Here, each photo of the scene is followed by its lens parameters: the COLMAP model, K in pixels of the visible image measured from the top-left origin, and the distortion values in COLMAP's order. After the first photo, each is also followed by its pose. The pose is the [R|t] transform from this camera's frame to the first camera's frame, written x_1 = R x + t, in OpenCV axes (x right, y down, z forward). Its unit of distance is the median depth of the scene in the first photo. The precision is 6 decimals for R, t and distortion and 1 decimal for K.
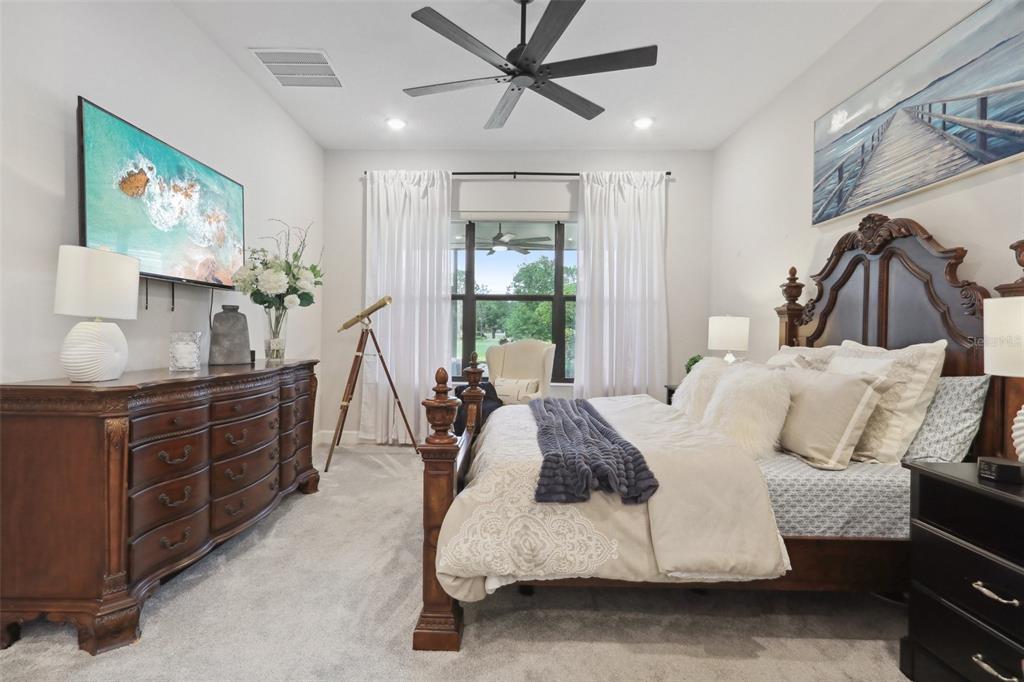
lens RADIAL K [[481.1, 0, 510.0], [0, 481.1, 340.8], [0, 0, 1]] dist [-0.004973, 0.002945]
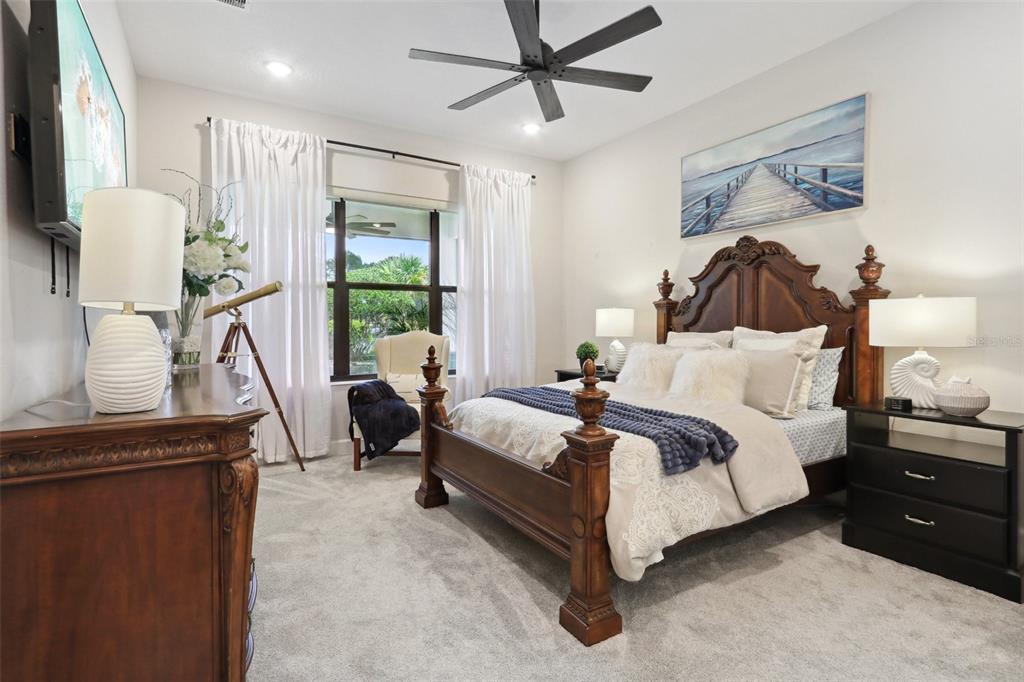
lens RADIAL K [[481.1, 0, 537.5], [0, 481.1, 333.3], [0, 0, 1]] dist [-0.004973, 0.002945]
pose [[0.851753, -0.022240, 0.523471, -0.456893], [0.020363, 0.999749, 0.009341, -0.006447], [-0.523547, 0.002703, 0.851993, 0.122898]]
